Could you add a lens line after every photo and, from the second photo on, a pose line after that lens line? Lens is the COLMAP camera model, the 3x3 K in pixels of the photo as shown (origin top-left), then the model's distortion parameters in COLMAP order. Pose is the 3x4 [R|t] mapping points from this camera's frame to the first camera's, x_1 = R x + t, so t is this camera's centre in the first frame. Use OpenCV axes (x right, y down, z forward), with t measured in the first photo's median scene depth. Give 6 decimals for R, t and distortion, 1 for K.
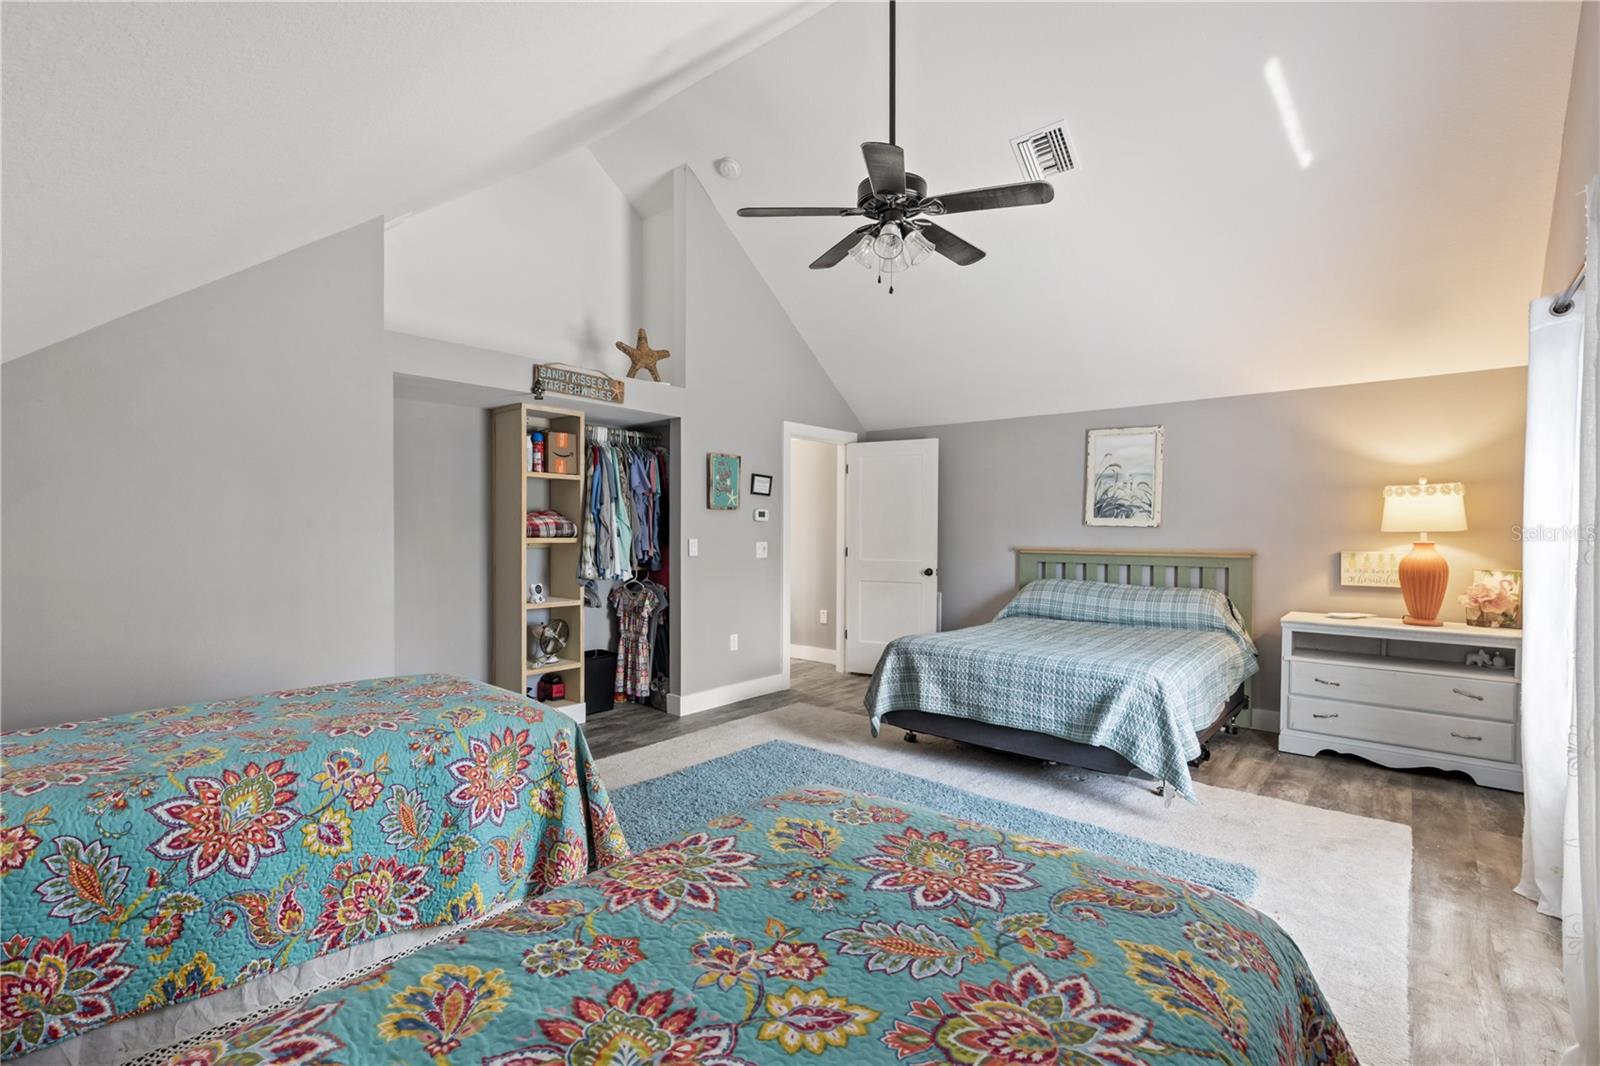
lens RADIAL K [[719.3, 0, 797.8], [0, 719.3, 535.1], [0, 0, 1]] dist [0.006401, -0.002073]
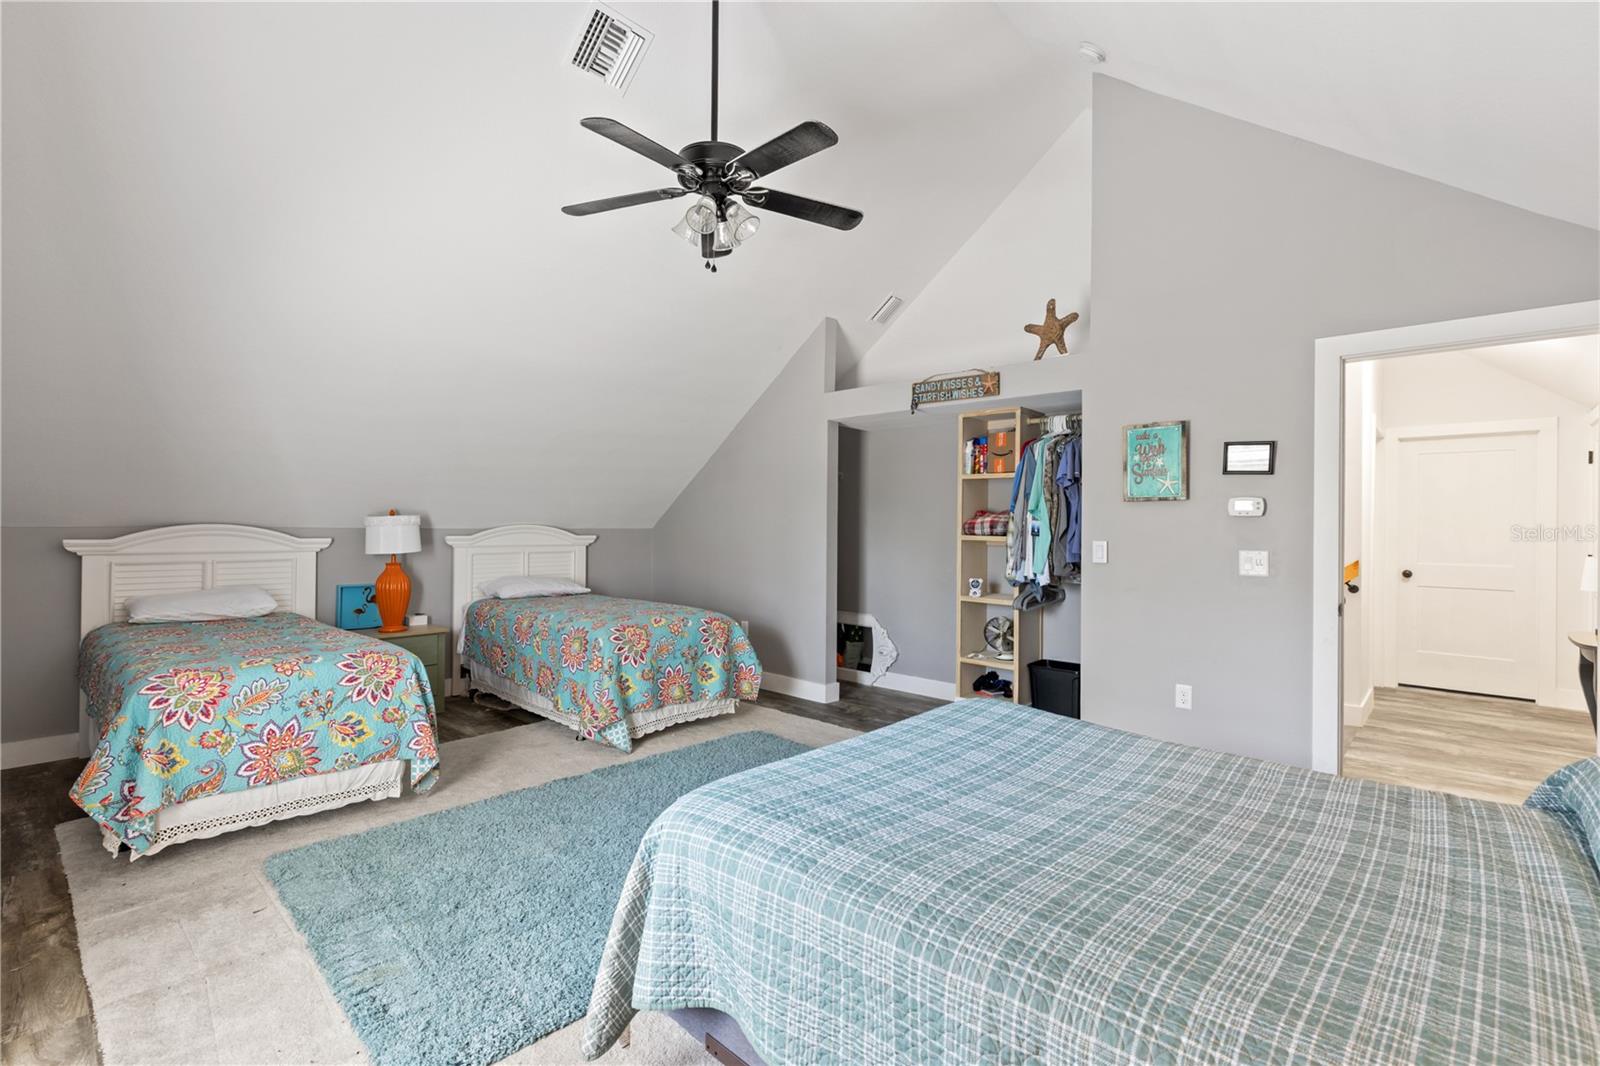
lens RADIAL K [[719.3, 0, 792.4], [0, 719.3, 524.1], [0, 0, 1]] dist [0.006401, -0.002073]
pose [[-0.042883, -0.003537, -0.999074, 0.693280], [-0.015155, 0.999881, -0.002890, -0.006015], [0.998965, 0.015017, -0.042931, 0.753611]]
